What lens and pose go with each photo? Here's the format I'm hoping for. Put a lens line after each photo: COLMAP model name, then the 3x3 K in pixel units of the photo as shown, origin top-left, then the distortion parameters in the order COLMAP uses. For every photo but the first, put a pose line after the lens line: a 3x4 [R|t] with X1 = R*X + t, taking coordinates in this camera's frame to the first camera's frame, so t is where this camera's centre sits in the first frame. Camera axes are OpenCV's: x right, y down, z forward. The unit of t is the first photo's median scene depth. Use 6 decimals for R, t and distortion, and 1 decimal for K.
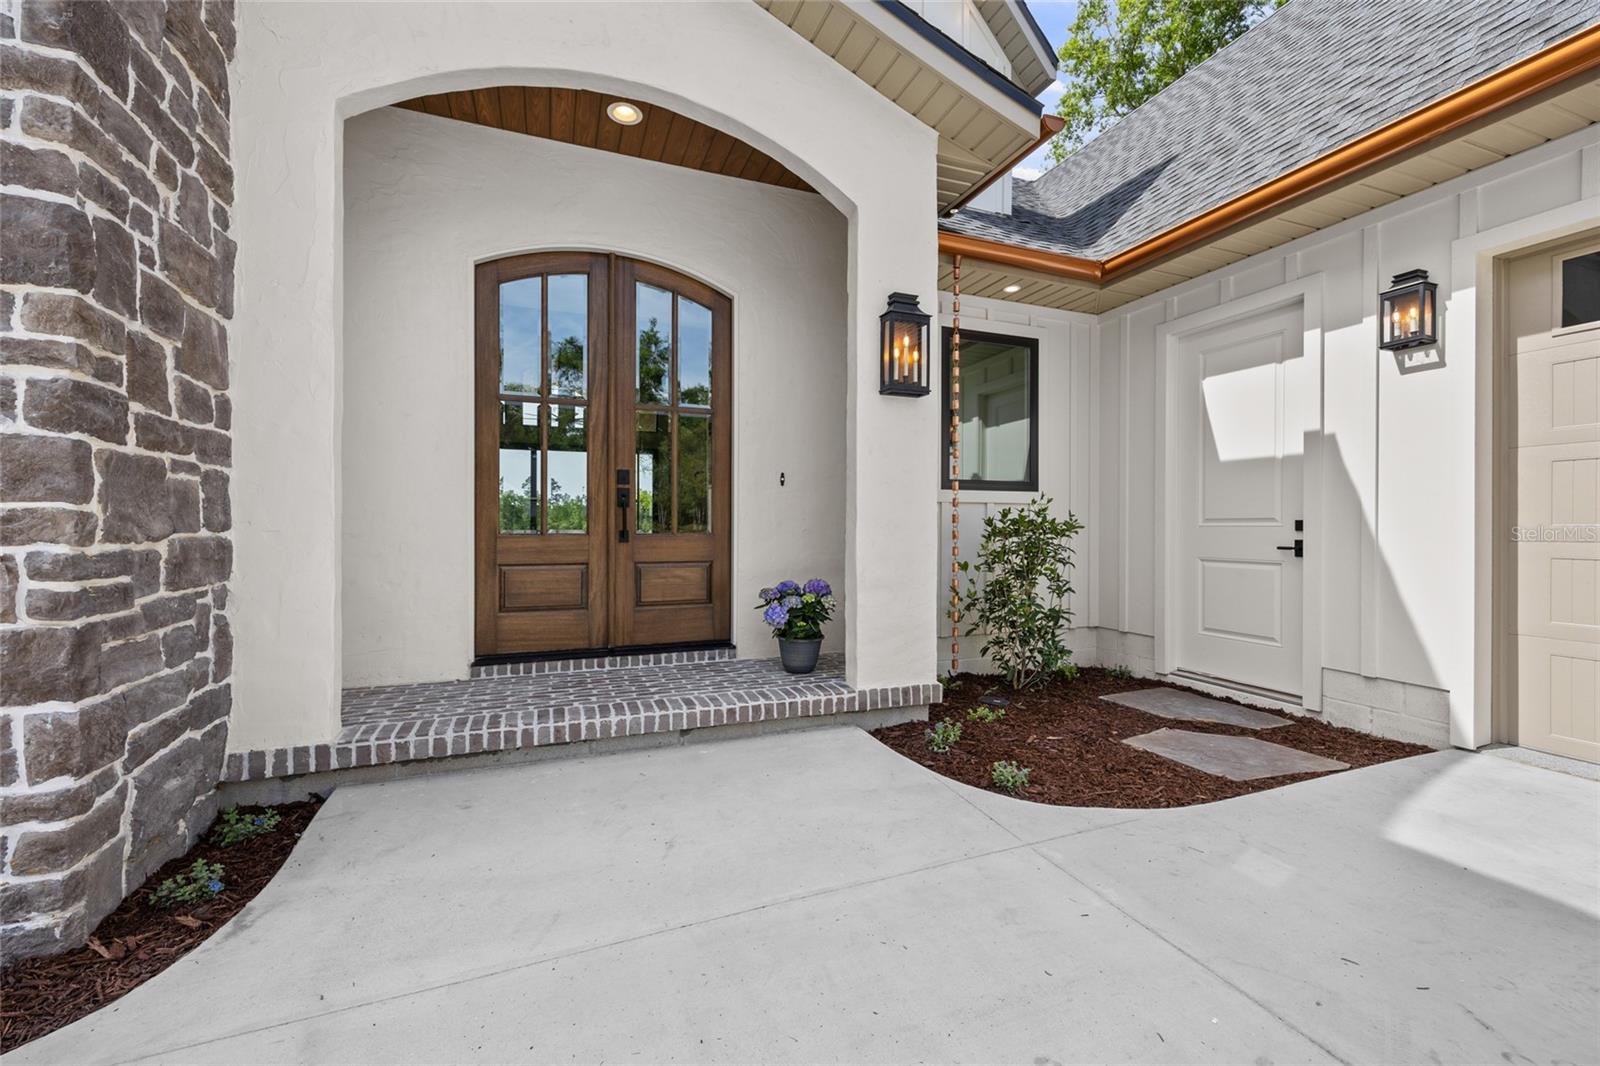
lens RADIAL K [[624.6, 0, 800.0], [0, 624.6, 533.0], [0, 0, 1]] dist [-0.000003, -0.000004]
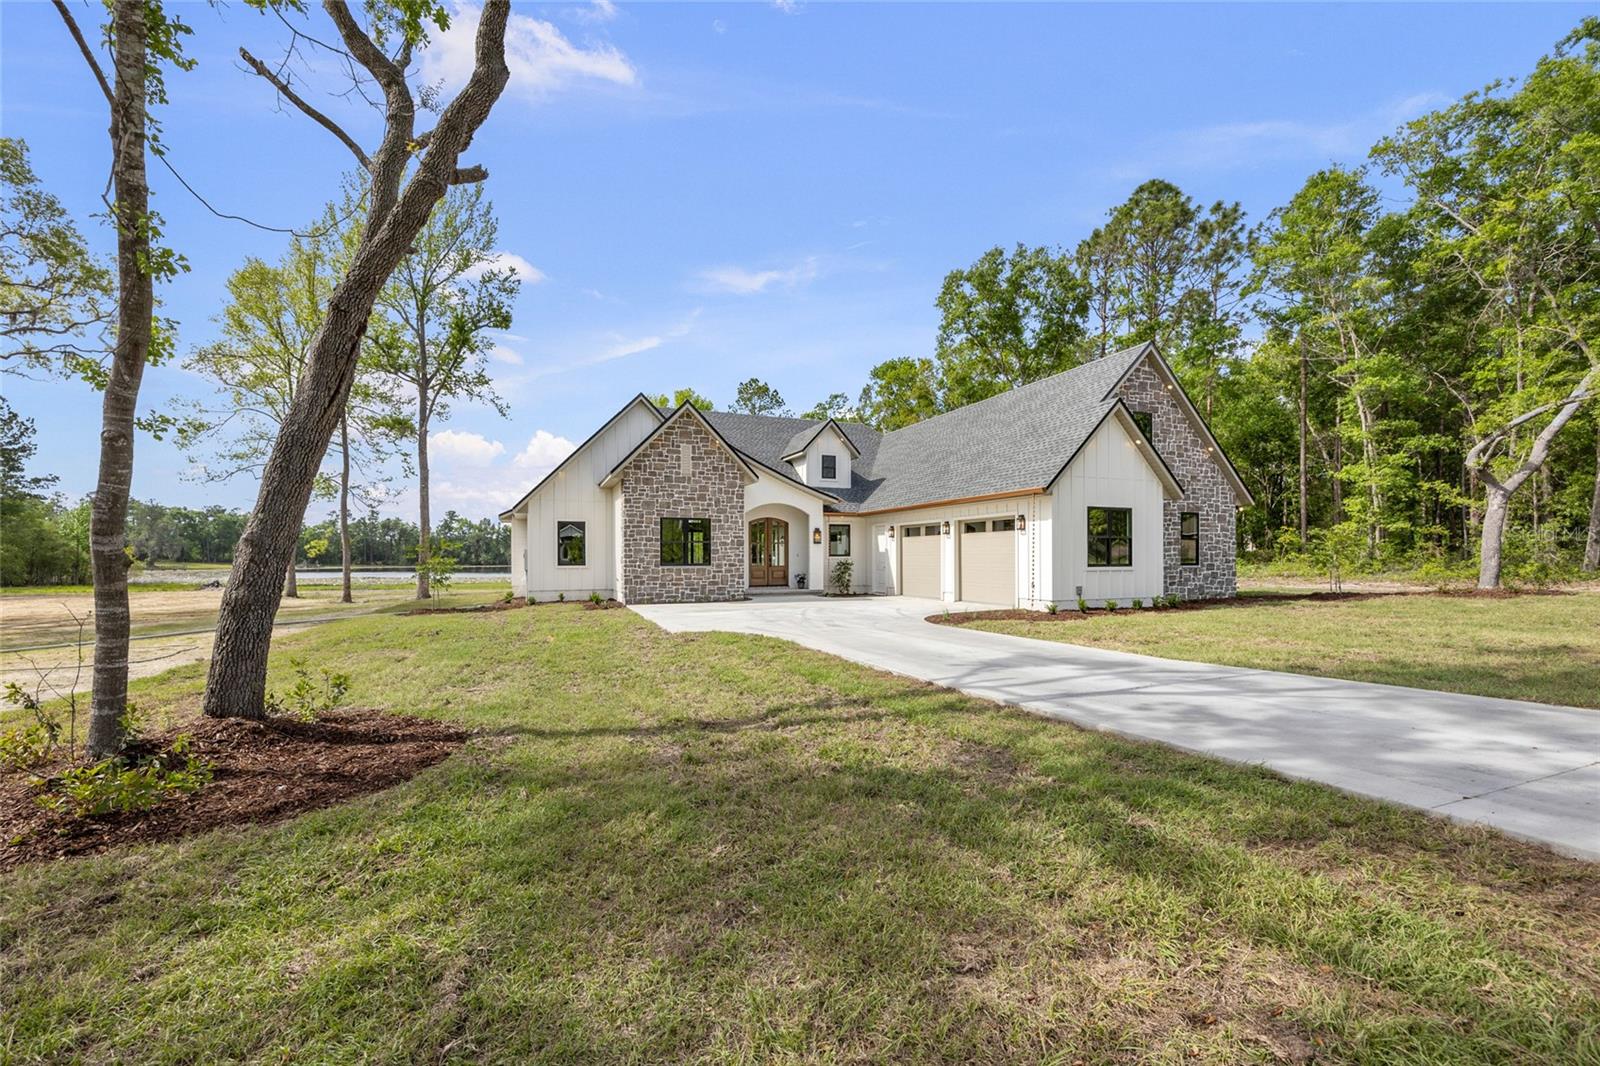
lens RADIAL K [[598.0, 0, 799.9], [0, 598.0, 554.6], [0, 0, 1]] dist [0.001201, 0.000098]
pose [[0.999846, -0.006388, 0.016345, -0.097224], [0.006587, 0.999905, -0.012123, -0.030967], [-0.016266, 0.012229, 0.999793, -4.511153]]
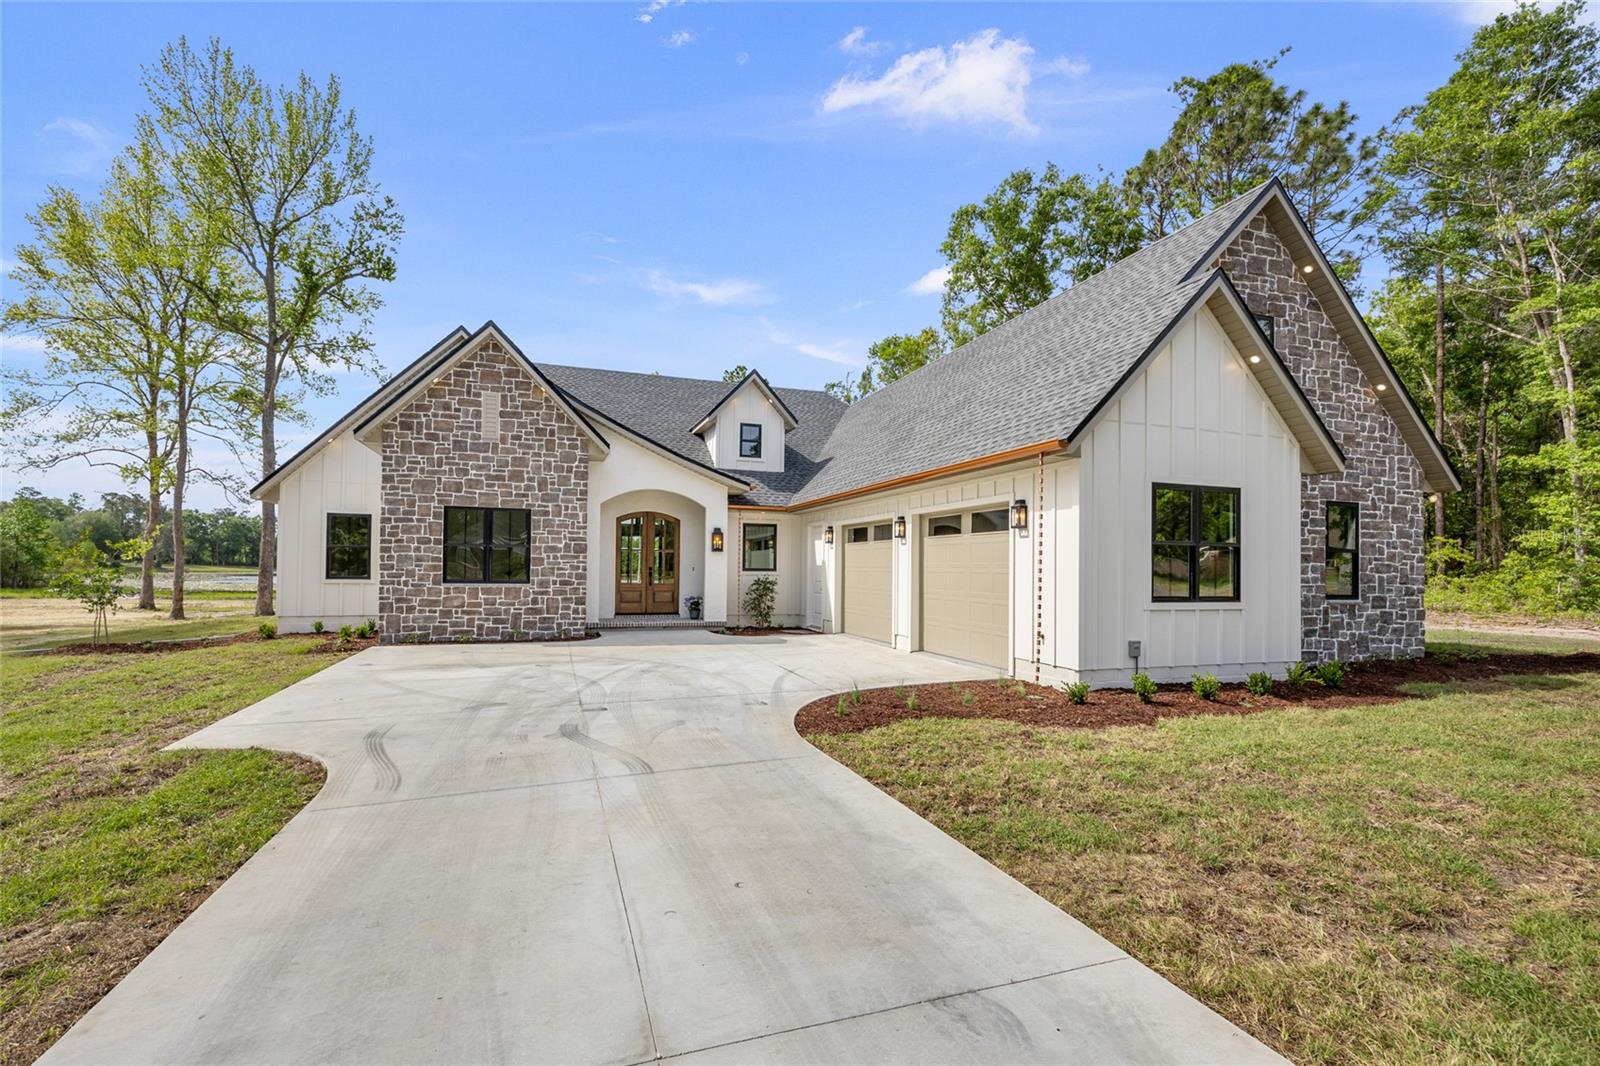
lens RADIAL K [[625.9, 0, 778.6], [0, 625.9, 555.2], [0, 0, 1]] dist [-0.000454, -0.000089]
pose [[0.998801, 0.007419, -0.048397, 0.688955], [-0.008807, 0.999554, -0.028533, -0.070164], [0.048164, 0.028925, 0.998421, -2.814640]]
